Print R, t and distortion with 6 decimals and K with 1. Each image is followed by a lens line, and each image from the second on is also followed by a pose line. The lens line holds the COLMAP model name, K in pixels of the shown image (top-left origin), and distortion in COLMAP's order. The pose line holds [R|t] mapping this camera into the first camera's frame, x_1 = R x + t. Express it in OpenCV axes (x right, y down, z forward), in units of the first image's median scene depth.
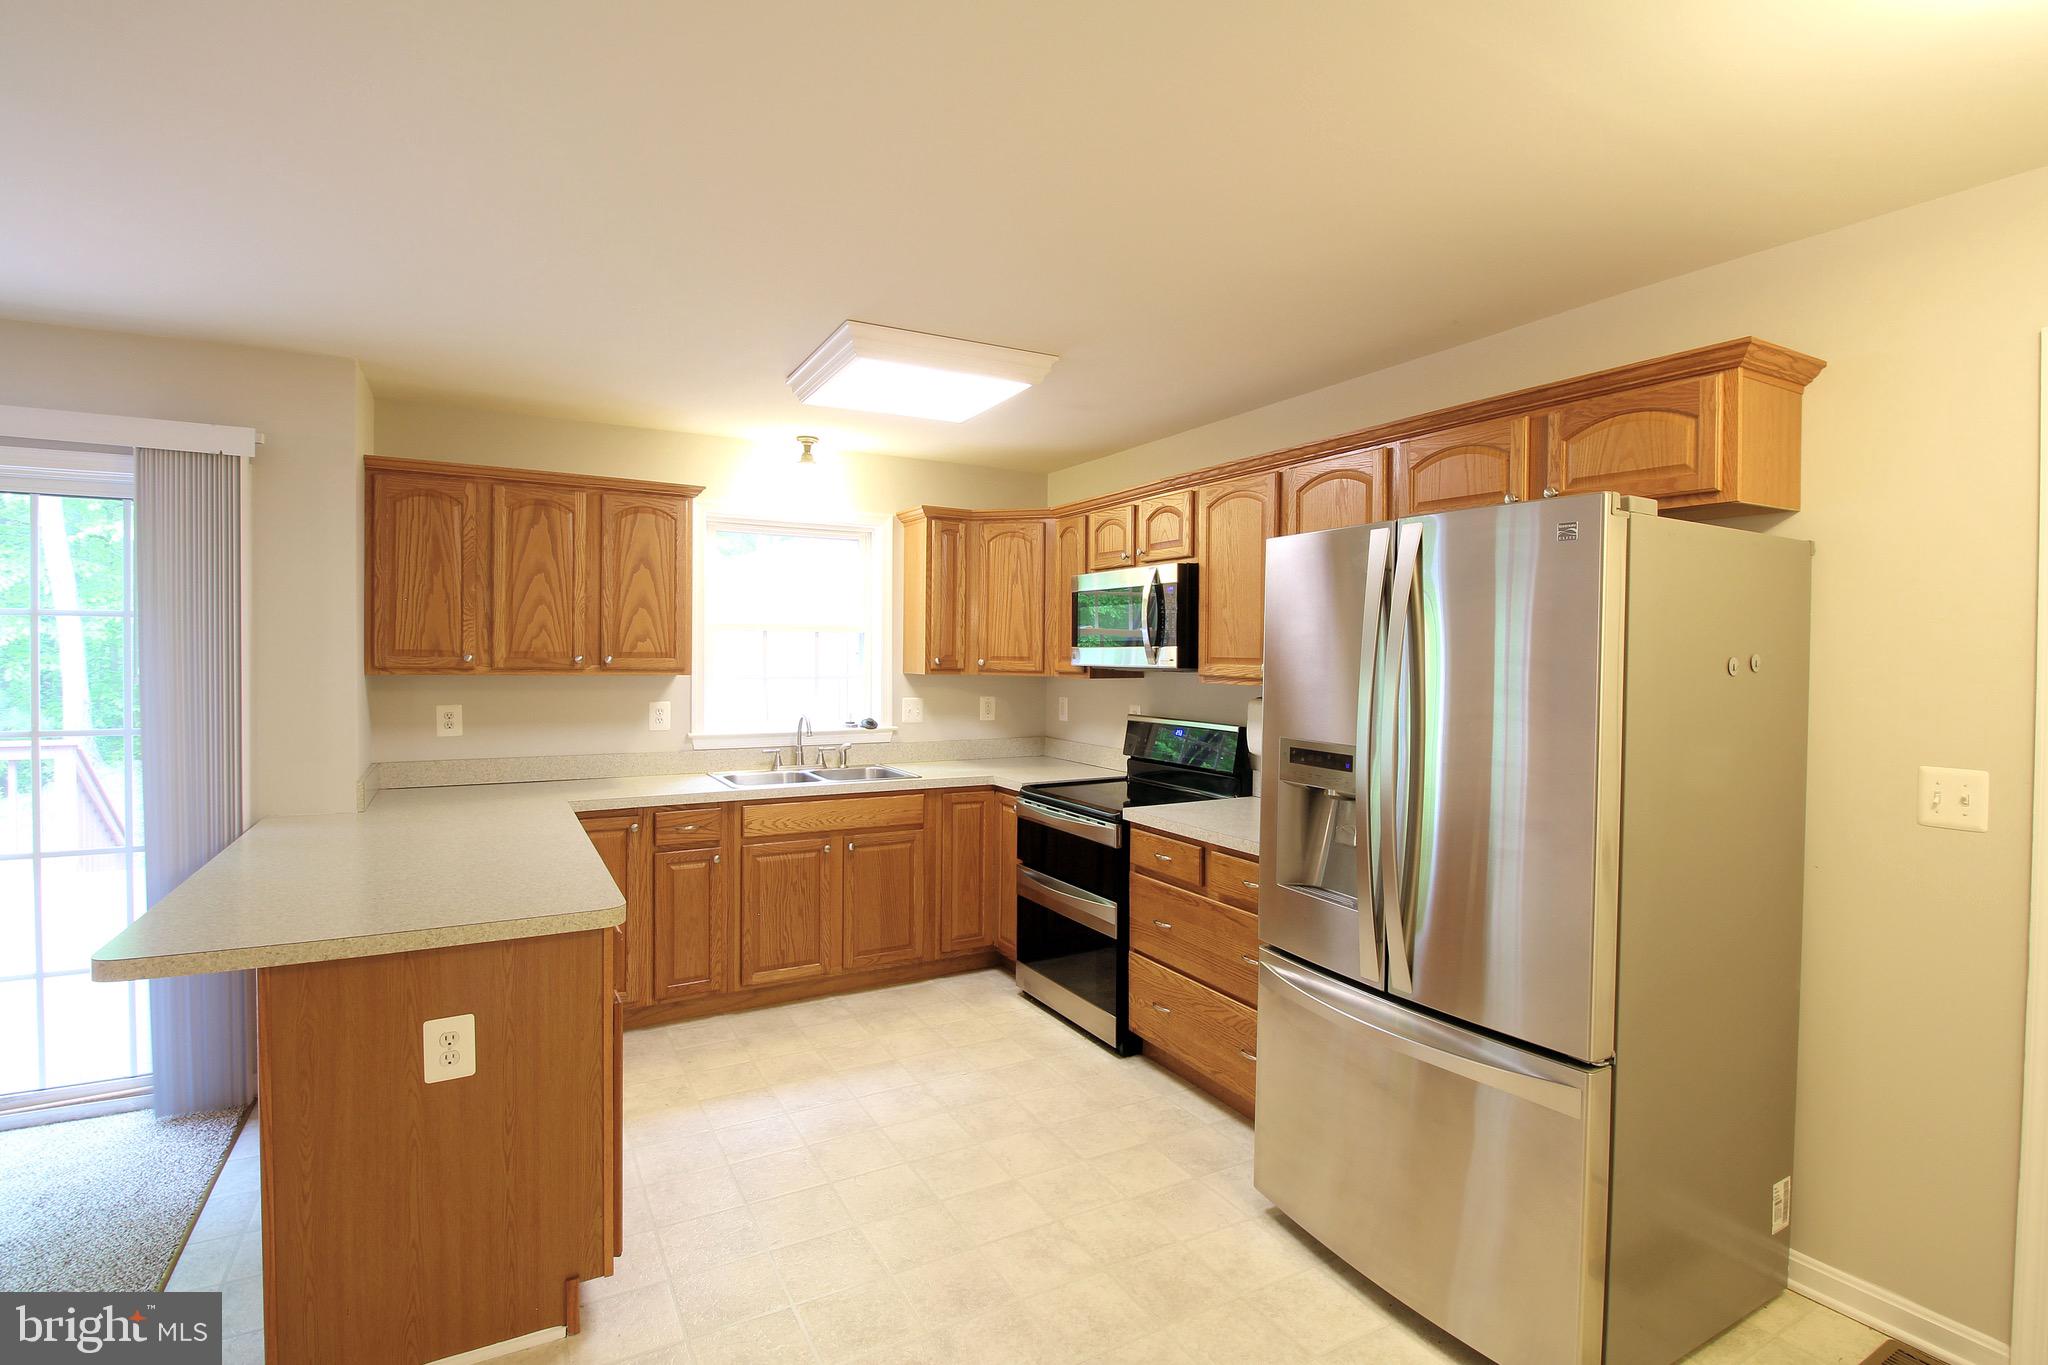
lens RADIAL K [[1007.7, 0, 1041.4], [0, 1007.7, 682.2], [0, 0, 1]] dist [-0.002182, -0.001000]
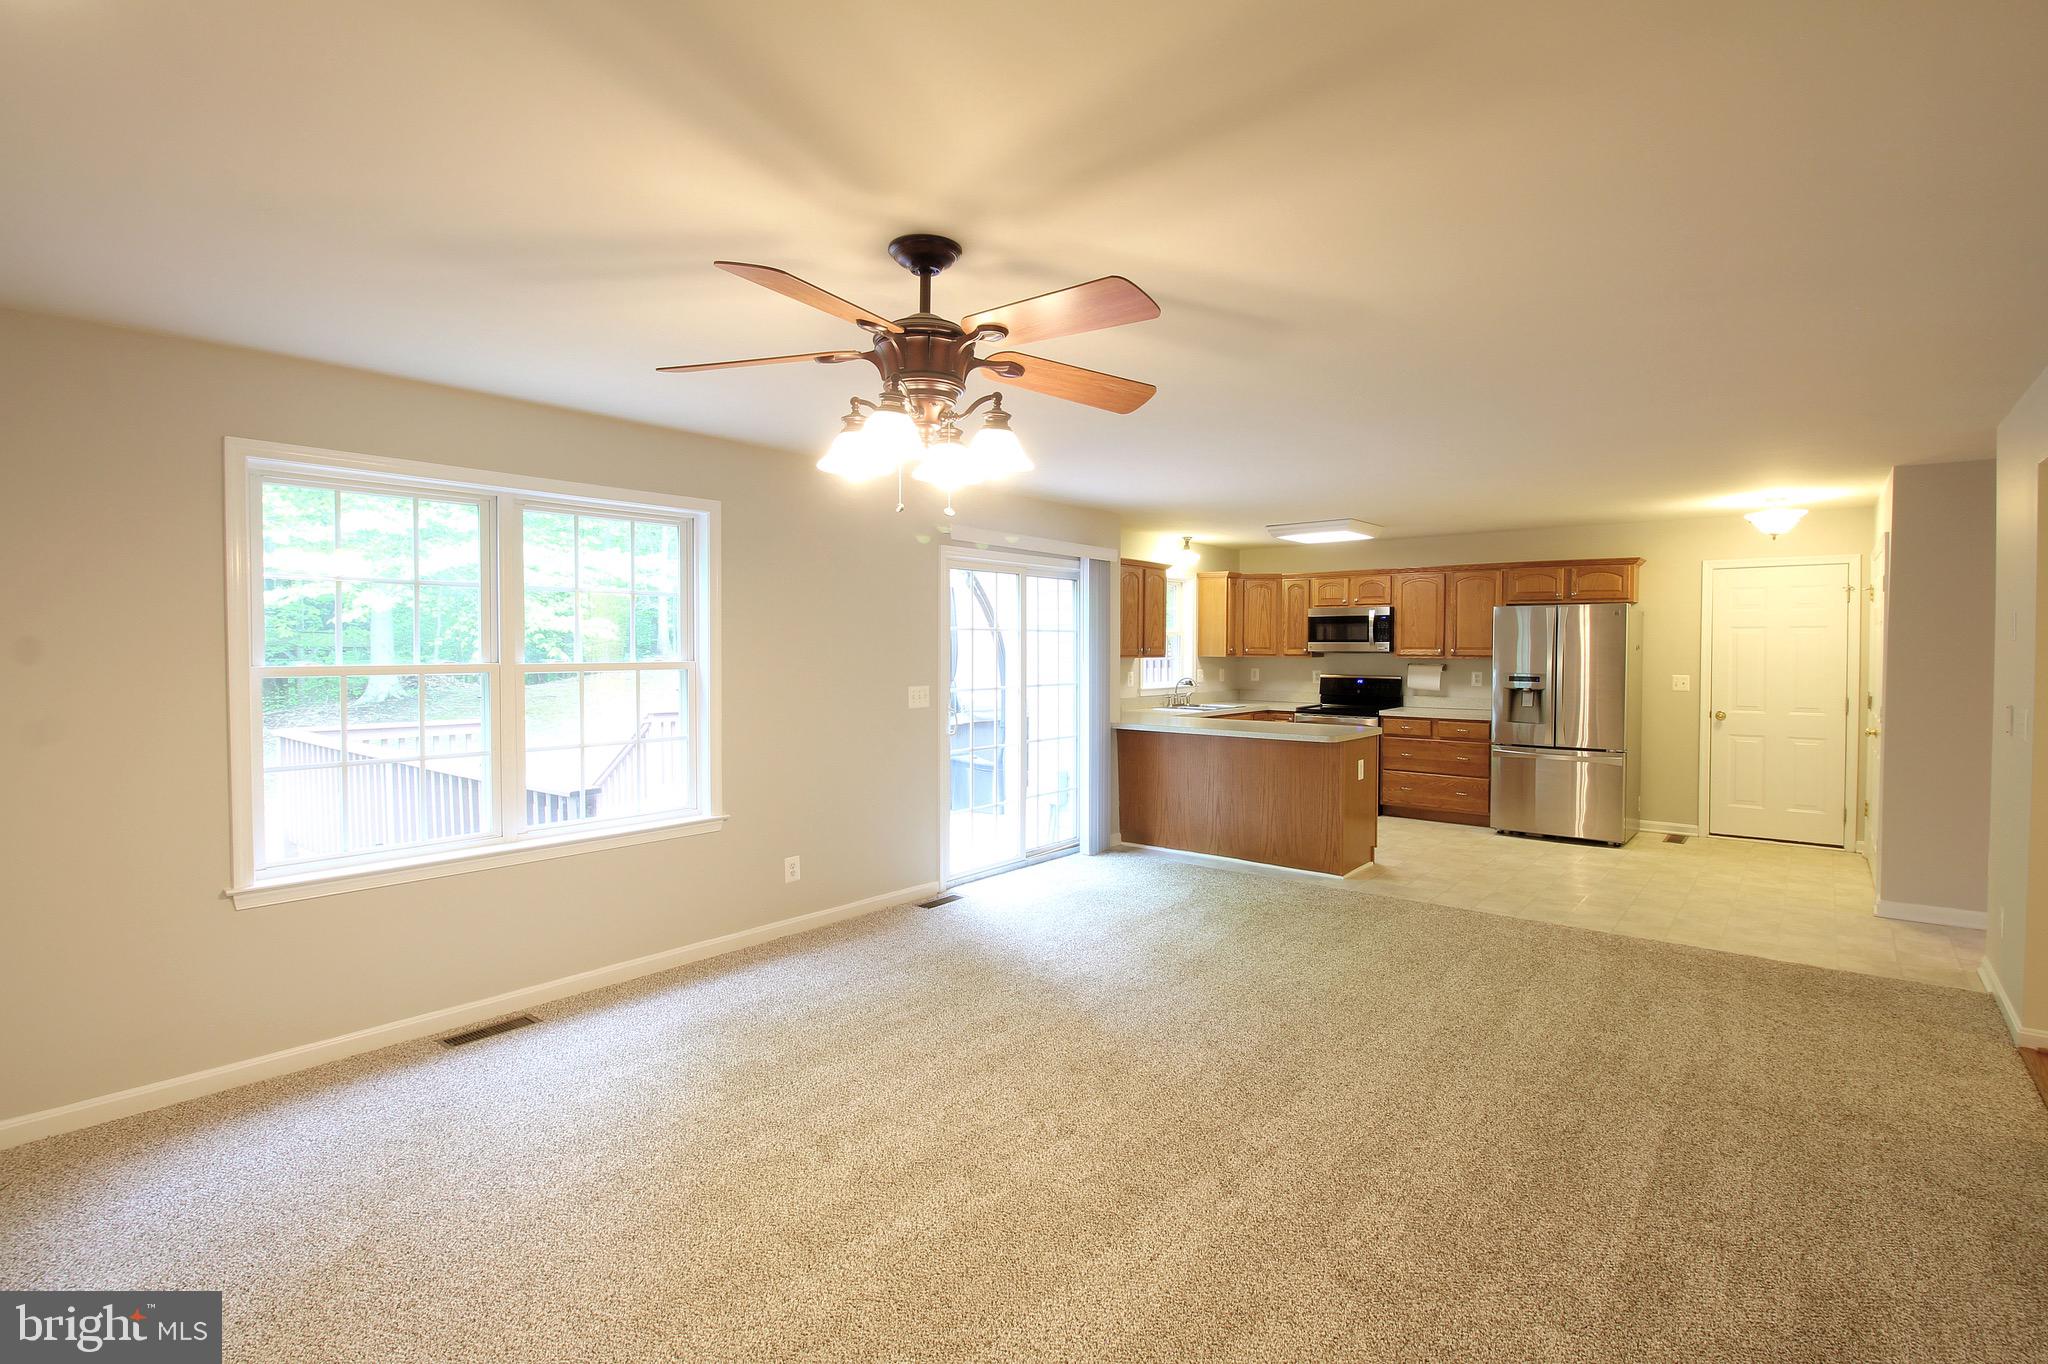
lens RADIAL K [[1007.7, 0, 1028.3], [0, 1007.7, 679.7], [0, 0, 1]] dist [-0.002182, -0.001000]
pose [[0.931184, -0.018917, 0.364058, -1.550312], [0.016877, 0.999819, 0.008785, 0.017628], [-0.364158, -0.002036, 0.931335, -0.912307]]
